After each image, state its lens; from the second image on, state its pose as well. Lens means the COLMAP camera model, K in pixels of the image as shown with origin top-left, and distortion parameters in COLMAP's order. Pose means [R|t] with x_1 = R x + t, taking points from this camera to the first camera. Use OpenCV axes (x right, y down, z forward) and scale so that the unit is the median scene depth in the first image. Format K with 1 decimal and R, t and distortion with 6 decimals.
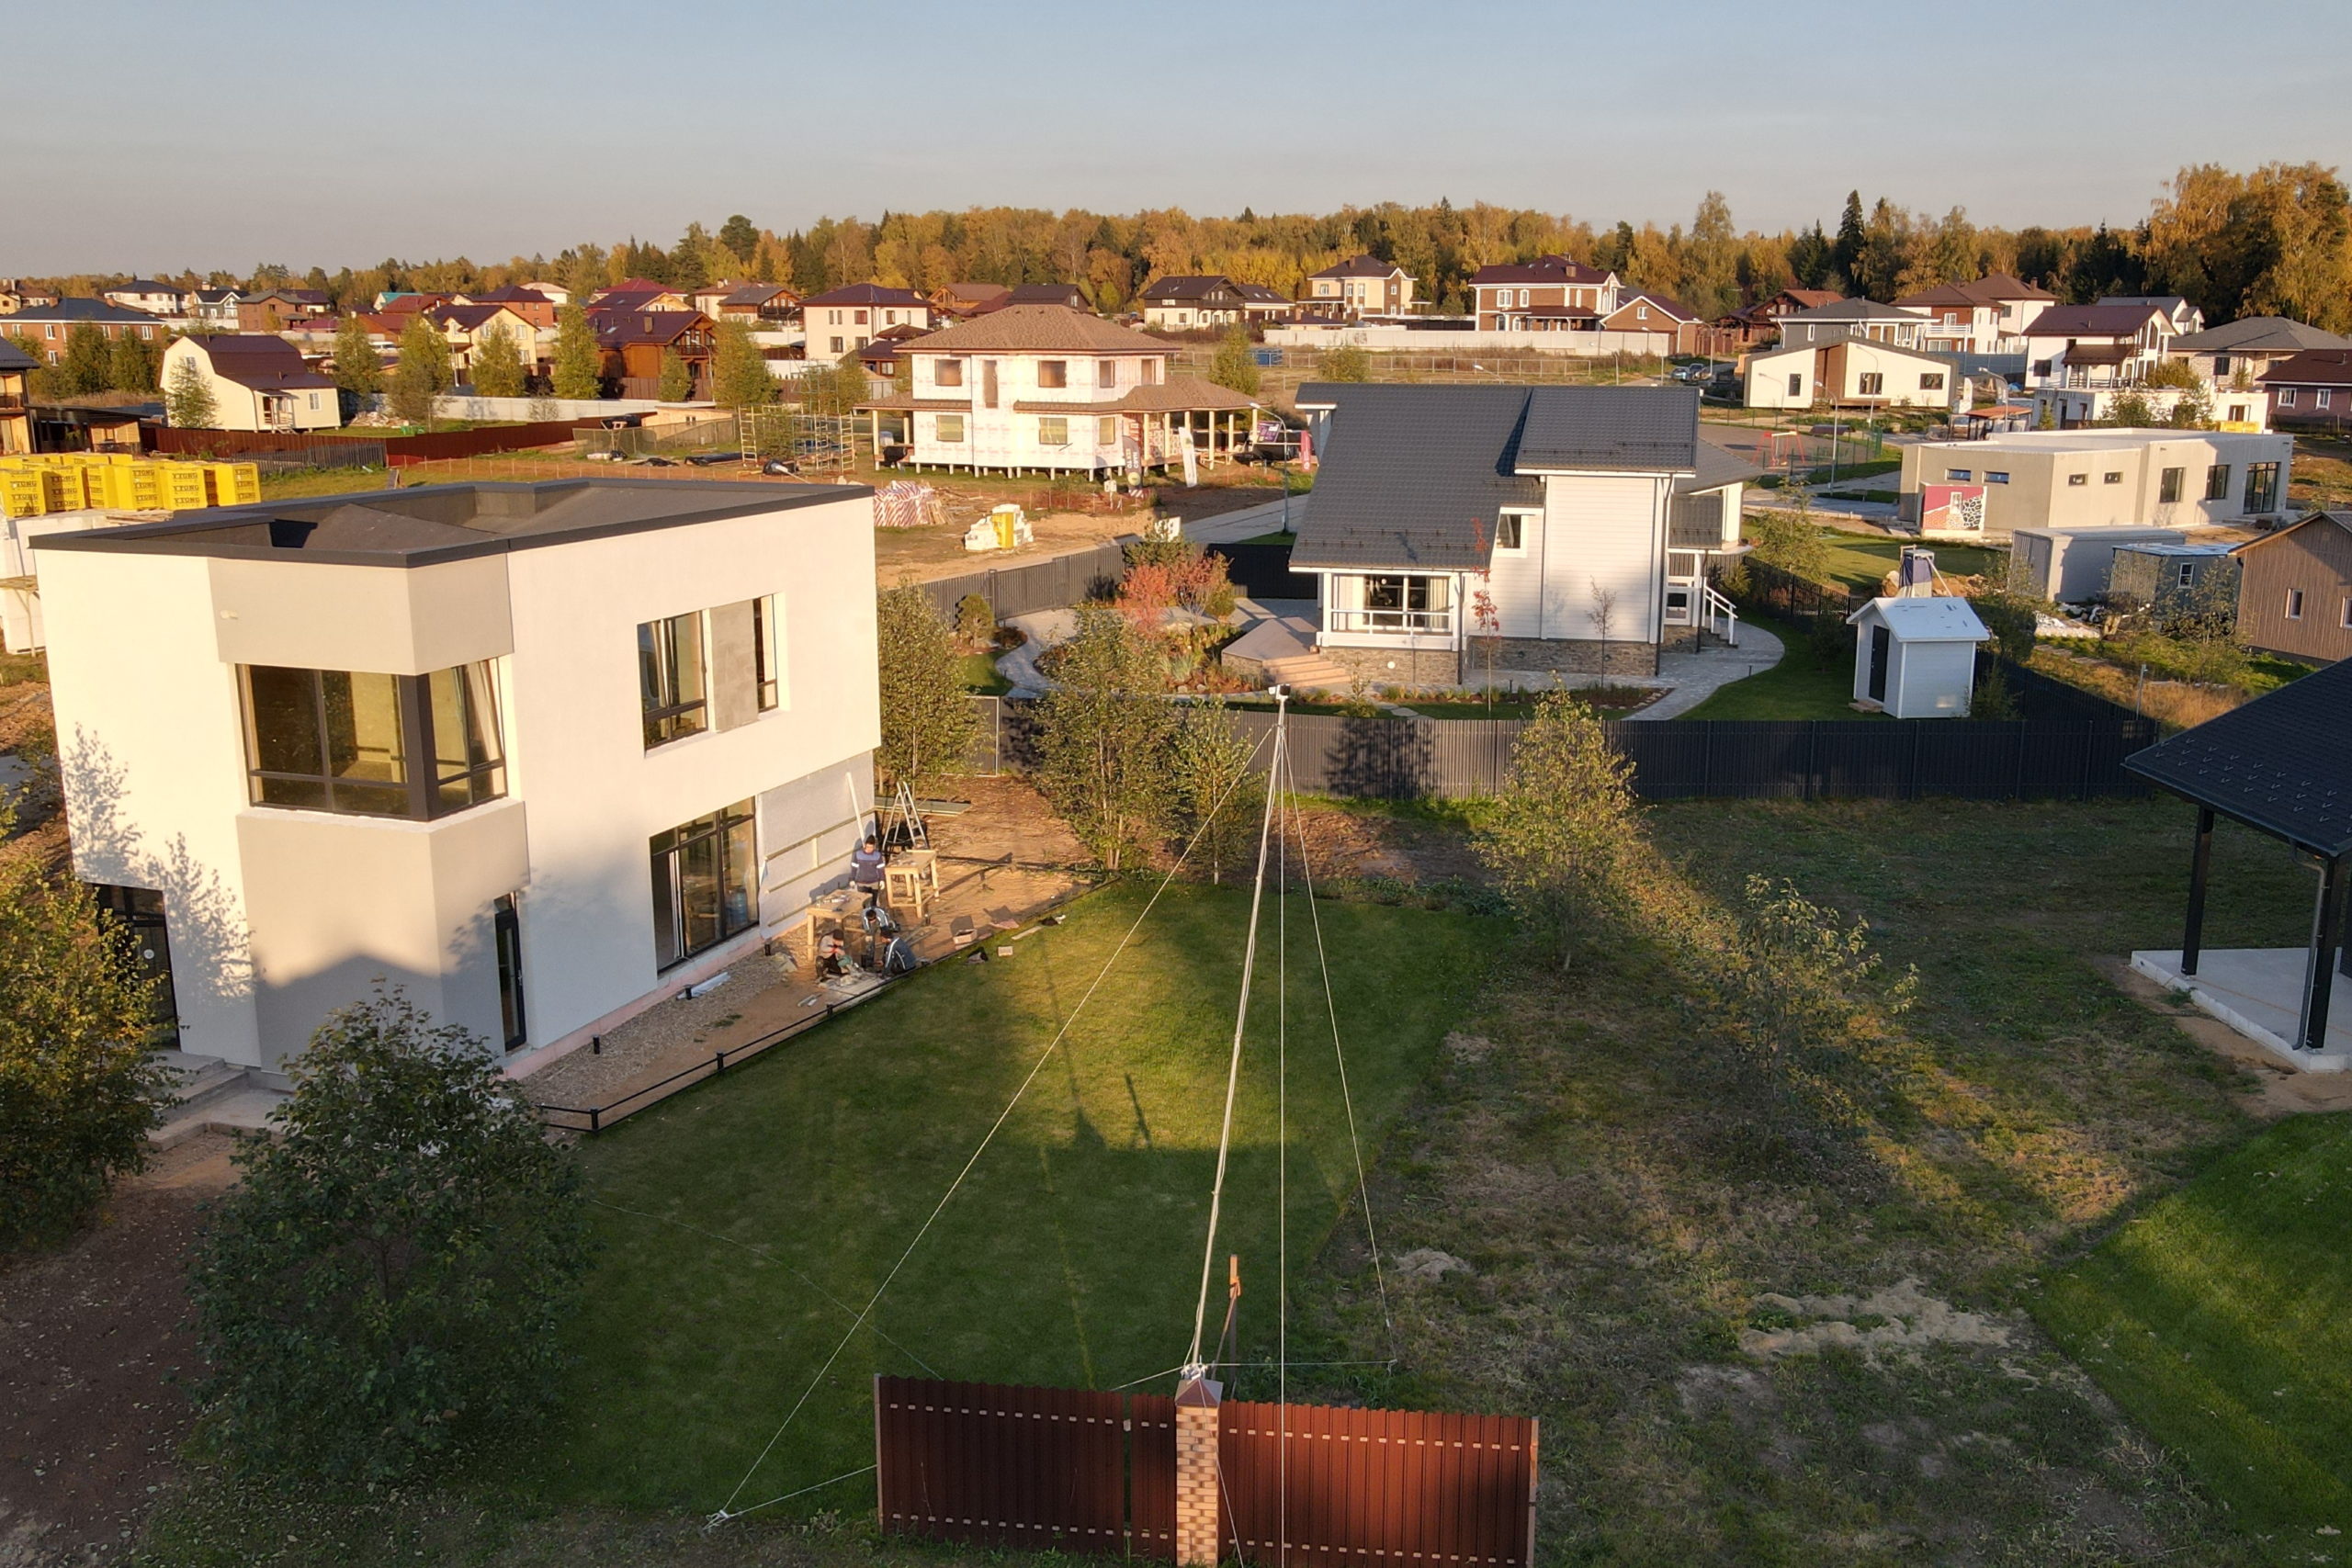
lens RADIAL K [[2079.6, 0, 1245.6], [0, 2079.6, 791.4], [0, 0, 1]] dist [0.002907, 0.017284]
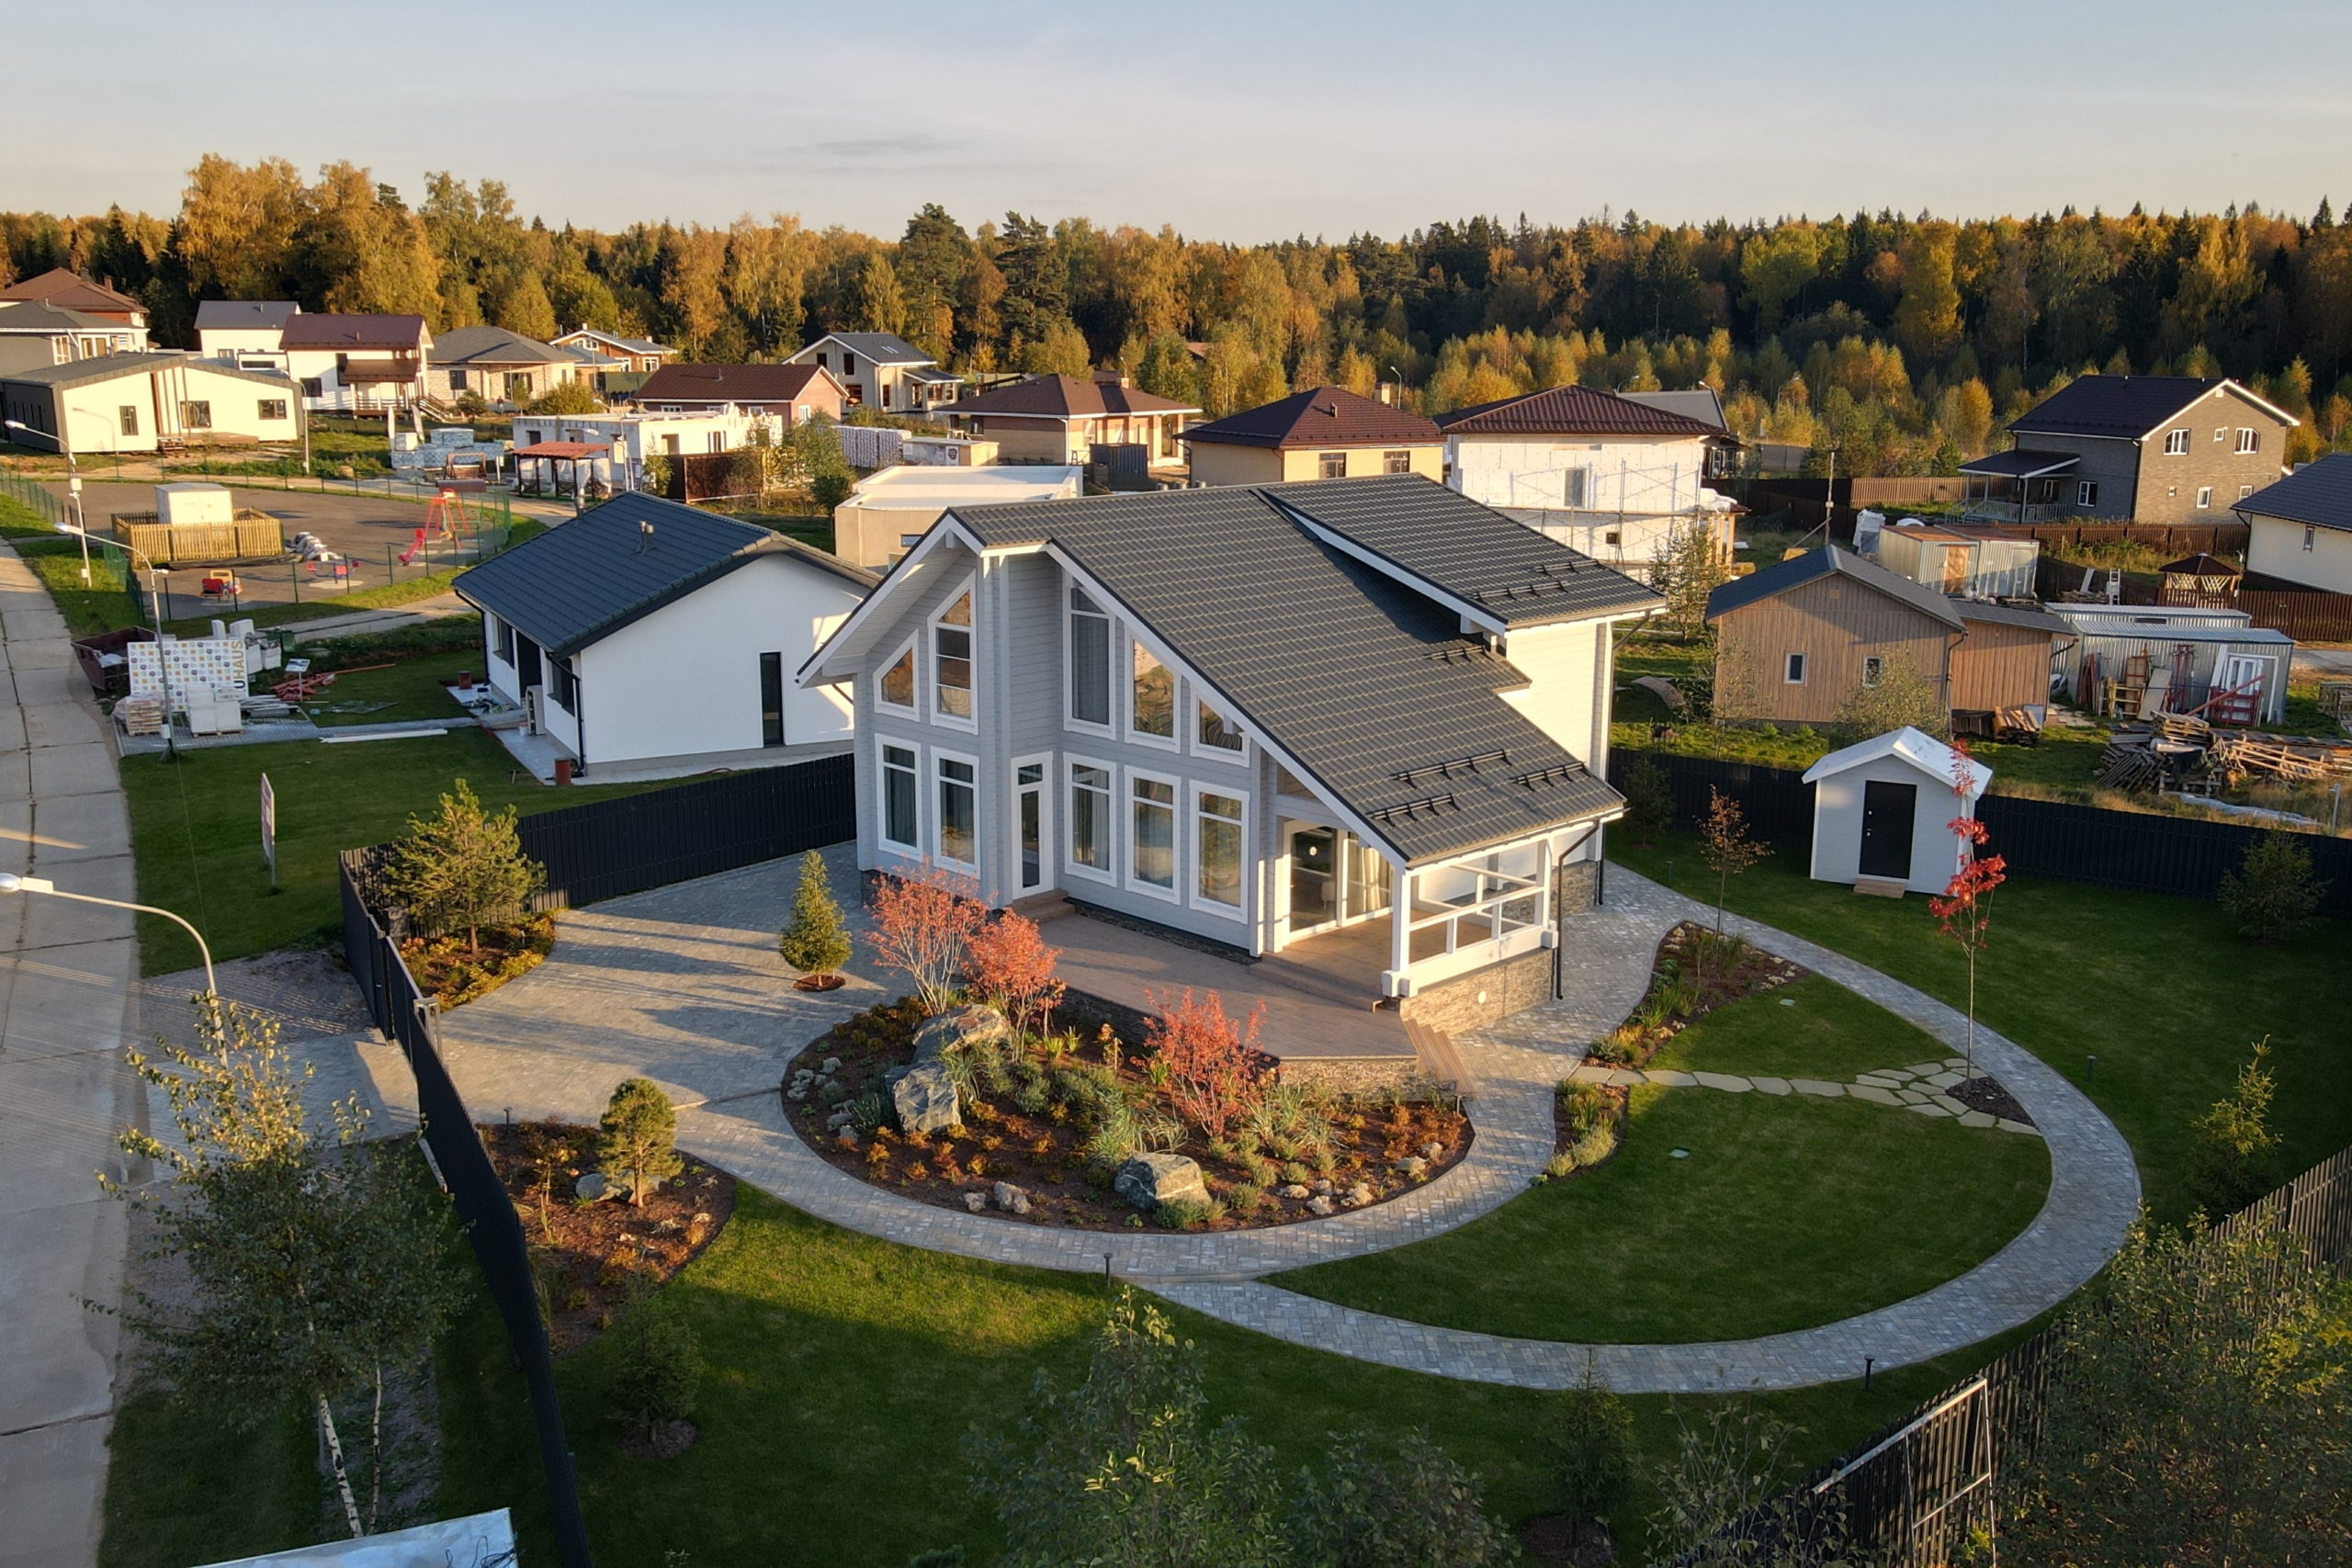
lens RADIAL K [[2034.4, 0, 1176.0], [0, 2034.4, 784.0], [0, 0, 1]] dist [0.005216, 0.011256]
pose [[0.550282, -0.186684, 0.813842, -0.140983], [0.181926, 0.978075, 0.101347, -0.061512], [-0.814919, 0.092290, 0.572180, 0.233762]]
